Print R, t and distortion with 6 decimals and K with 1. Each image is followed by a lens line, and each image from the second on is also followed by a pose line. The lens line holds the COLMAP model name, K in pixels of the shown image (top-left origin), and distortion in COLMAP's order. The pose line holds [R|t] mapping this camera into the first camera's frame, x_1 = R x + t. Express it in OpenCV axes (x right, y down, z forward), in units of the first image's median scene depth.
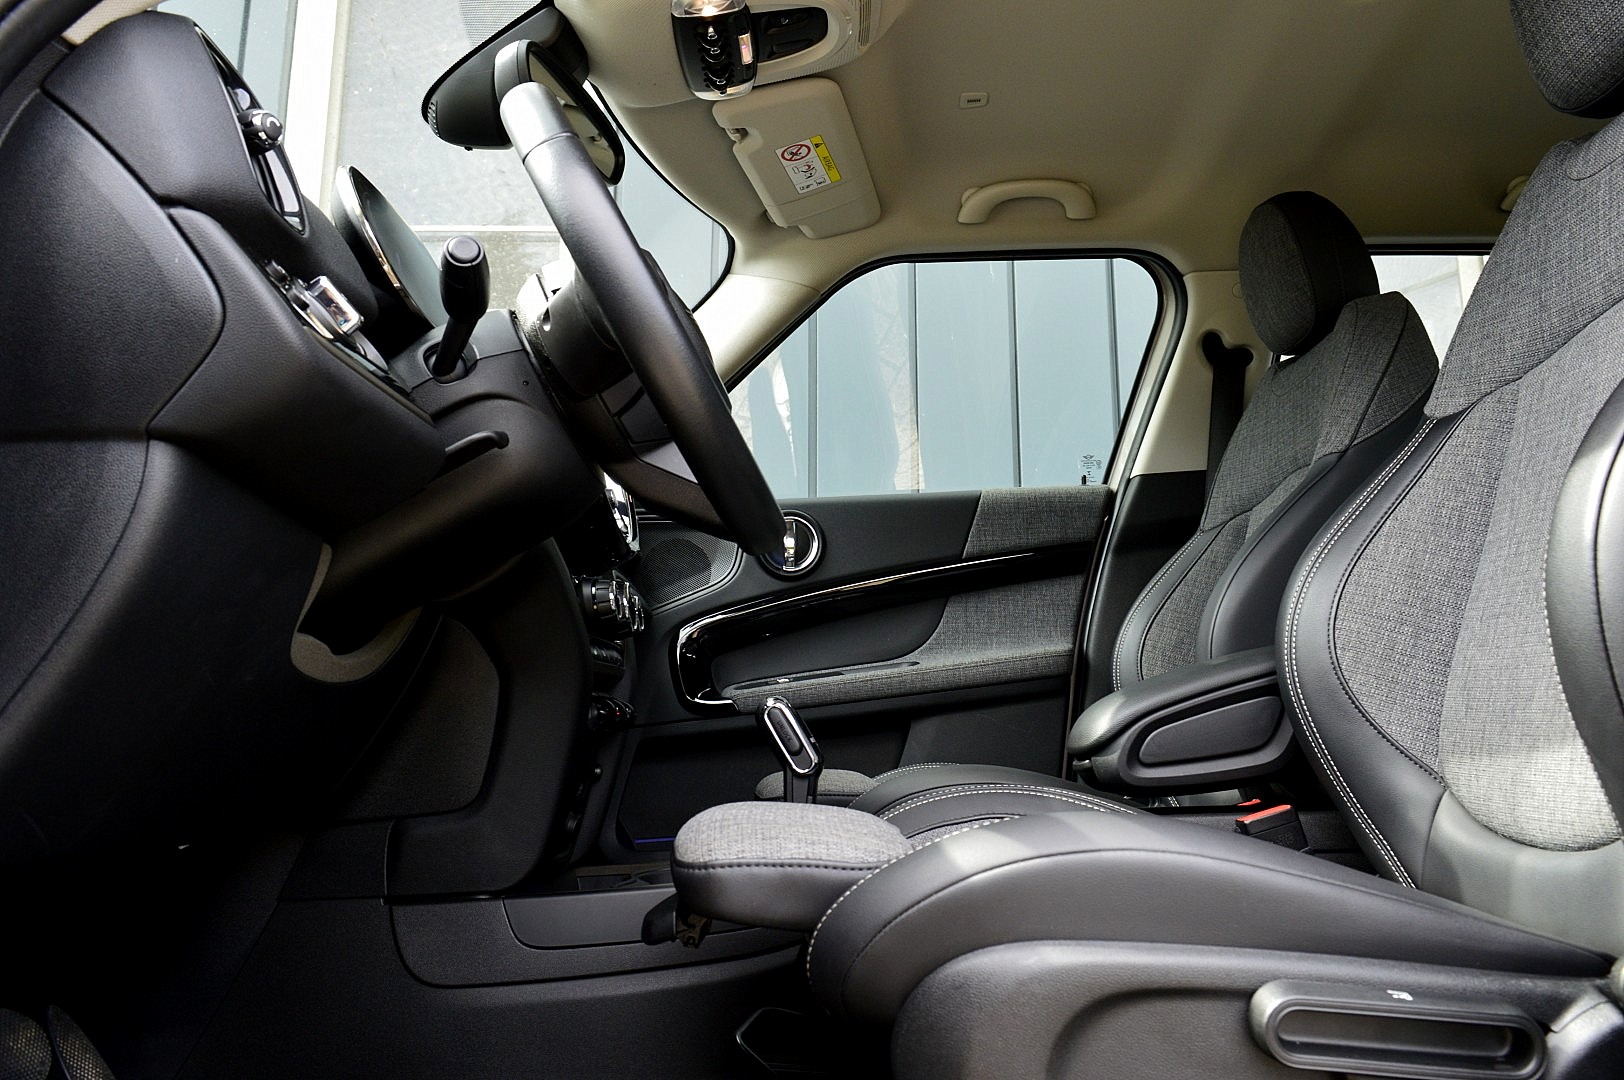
lens RADIAL K [[1278.0, 0, 807.3], [0, 1278.0, 535.4], [0, 0, 1]] dist [-0.023995, 0.015423]
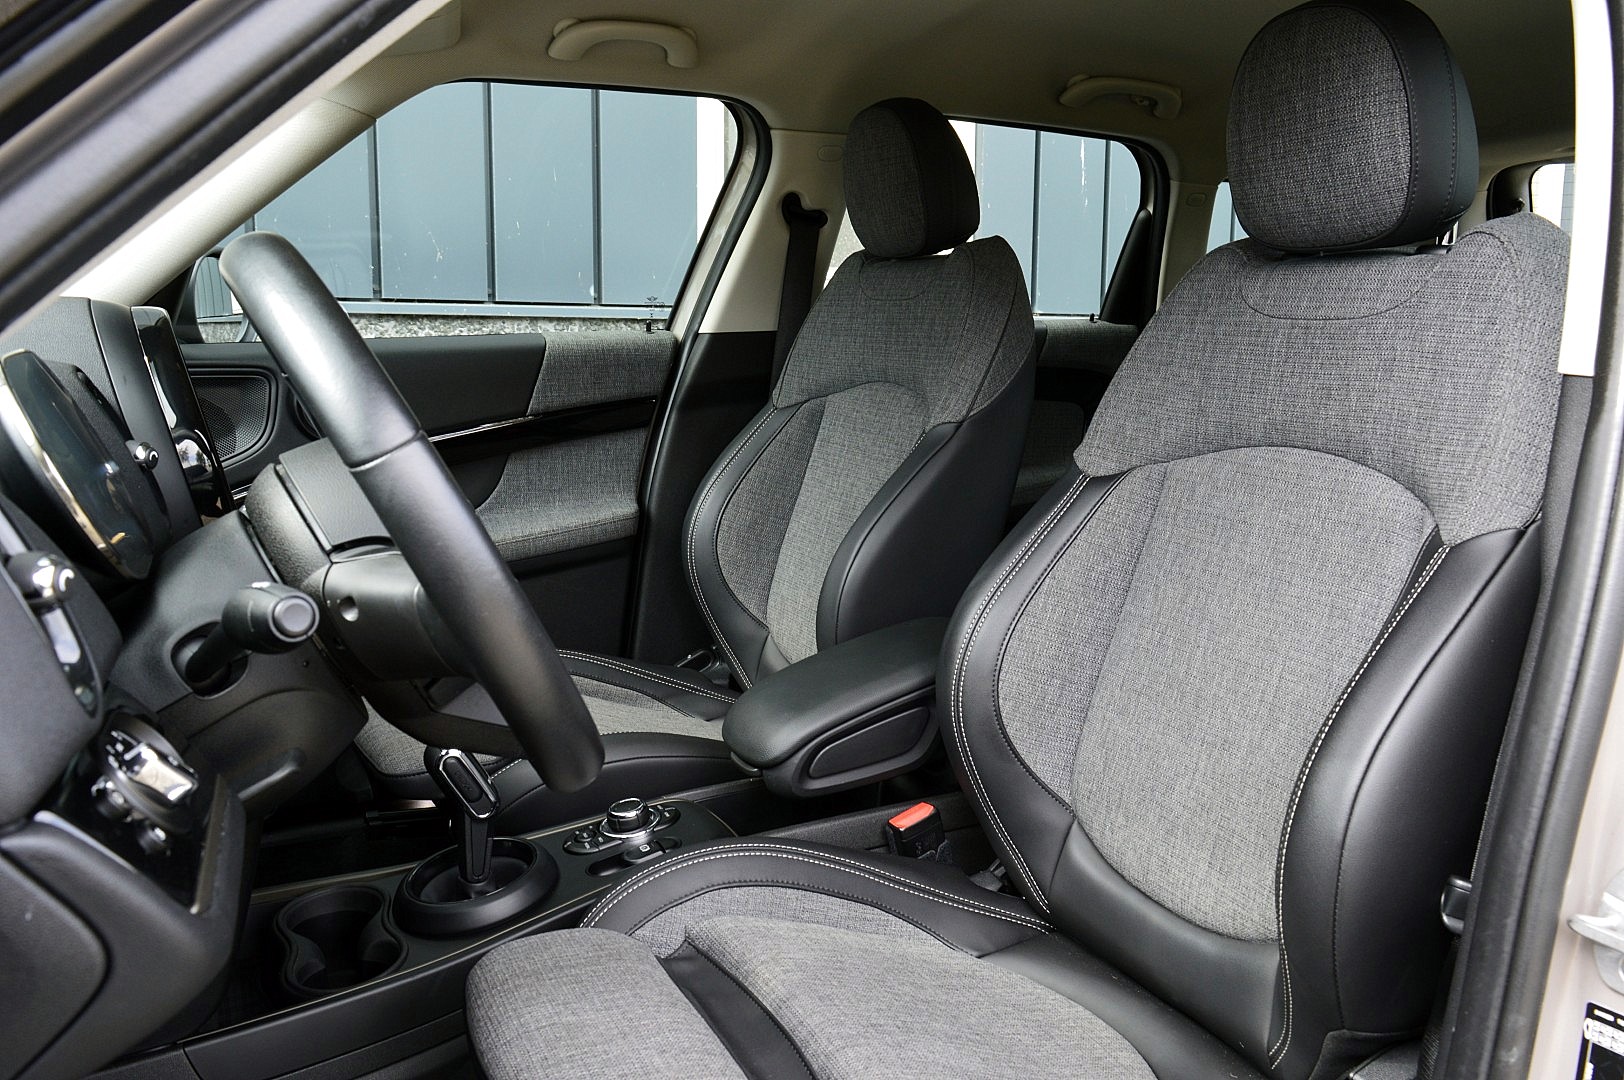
lens RADIAL K [[1278.0, 0, 803.7], [0, 1278.0, 542.1], [0, 0, 1]] dist [-0.023995, 0.015423]
pose [[0.885204, -0.065837, 0.460521, -0.141359], [-0.093179, 0.944782, 0.314173, -0.215668], [-0.455776, -0.321018, 0.830190, 0.104196]]
